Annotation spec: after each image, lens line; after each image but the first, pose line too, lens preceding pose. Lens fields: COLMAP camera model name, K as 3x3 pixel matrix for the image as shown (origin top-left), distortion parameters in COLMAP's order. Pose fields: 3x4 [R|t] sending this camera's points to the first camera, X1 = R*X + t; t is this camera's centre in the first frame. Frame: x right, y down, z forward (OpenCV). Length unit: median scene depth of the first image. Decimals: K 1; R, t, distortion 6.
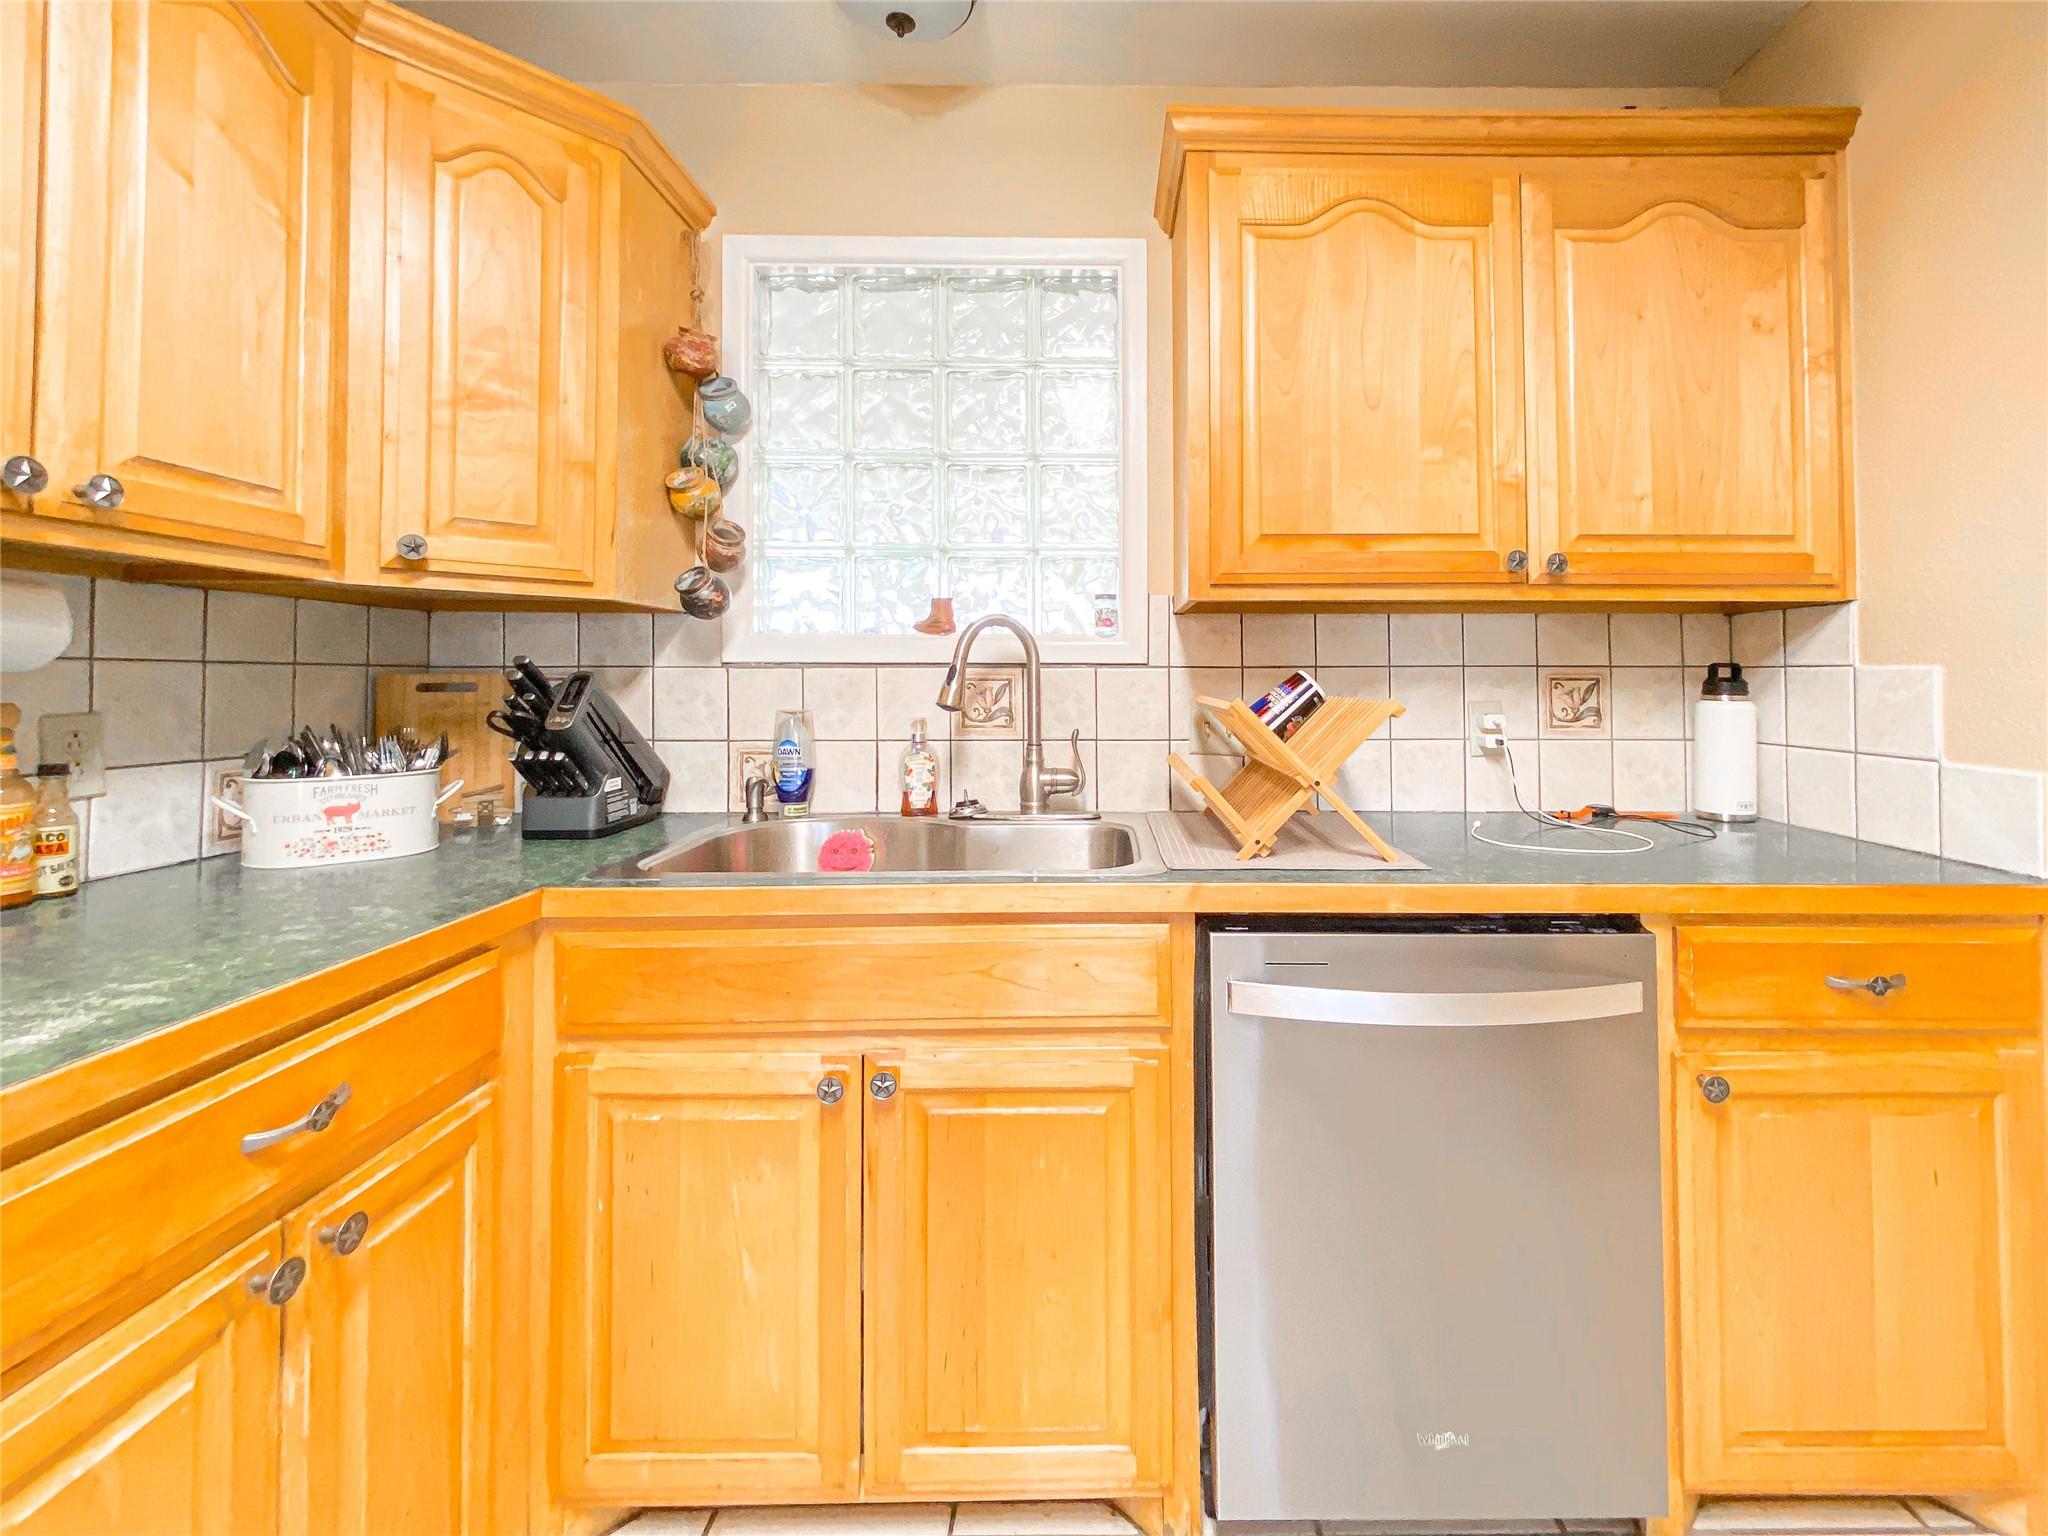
lens RADIAL K [[875.3, 0, 1104.3], [0, 875.3, 669.8], [0, 0, 1]] dist [0.007901, -0.000500]
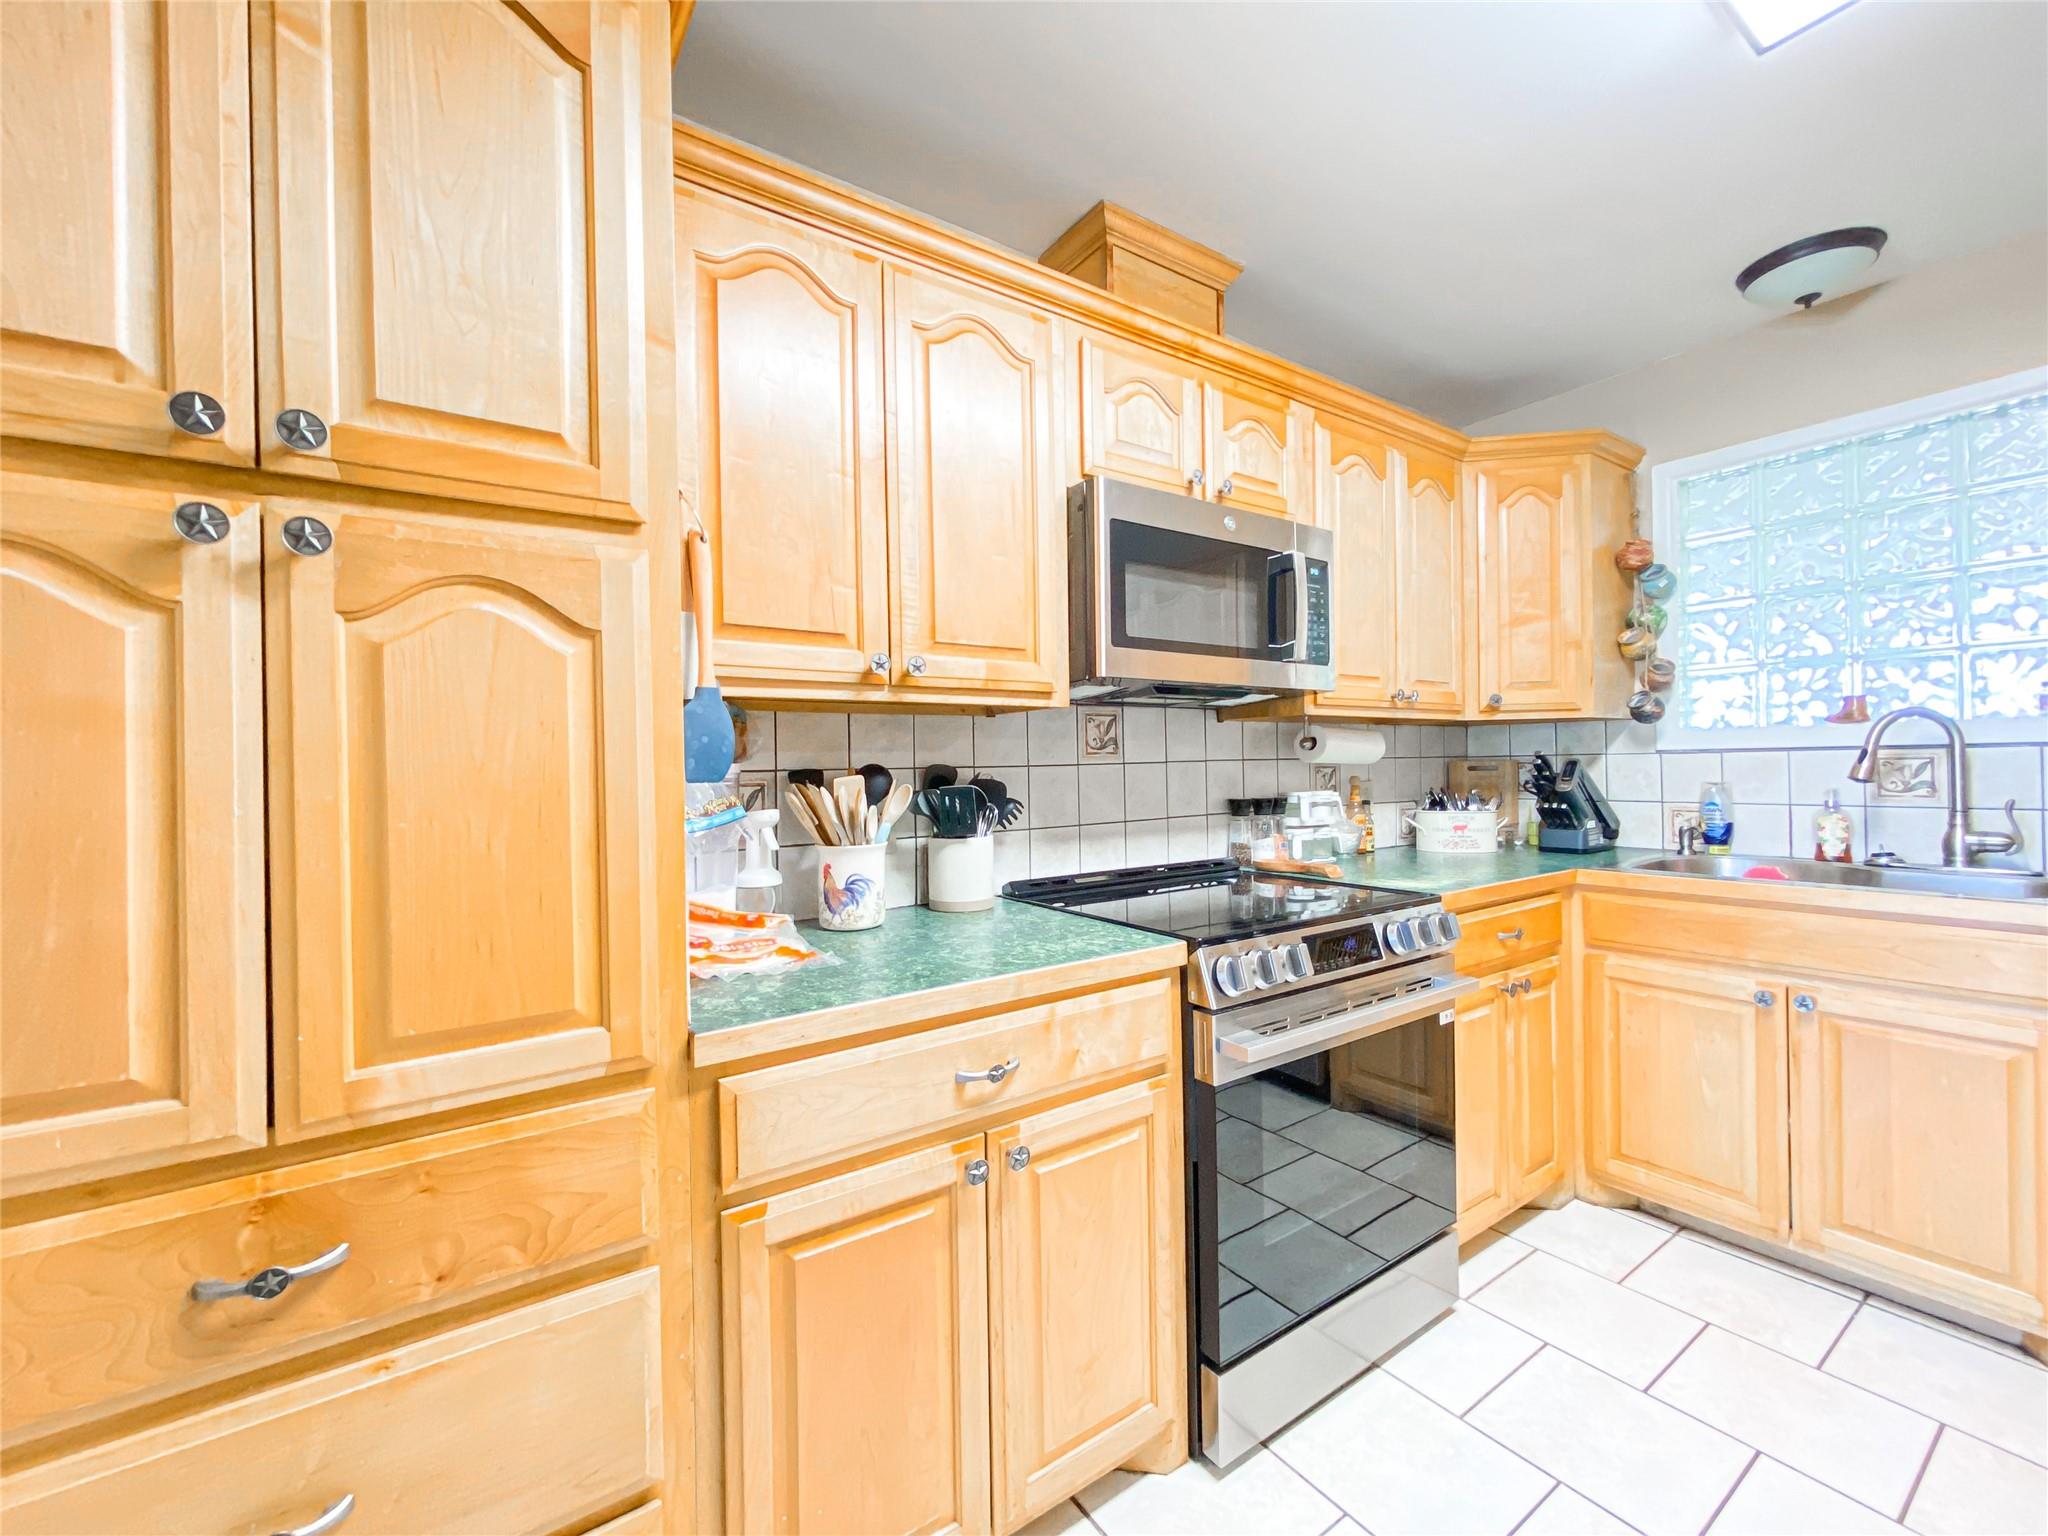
lens RADIAL K [[828.7, 0, 1029.5], [0, 828.7, 772.2], [0, 0, 1]] dist [0.002271, -0.002357]
pose [[0.552535, -0.003948, -0.833481, 0.170495], [0.029398, 0.999459, 0.014755, -0.024617], [0.832971, -0.032655, 0.552352, -0.737768]]
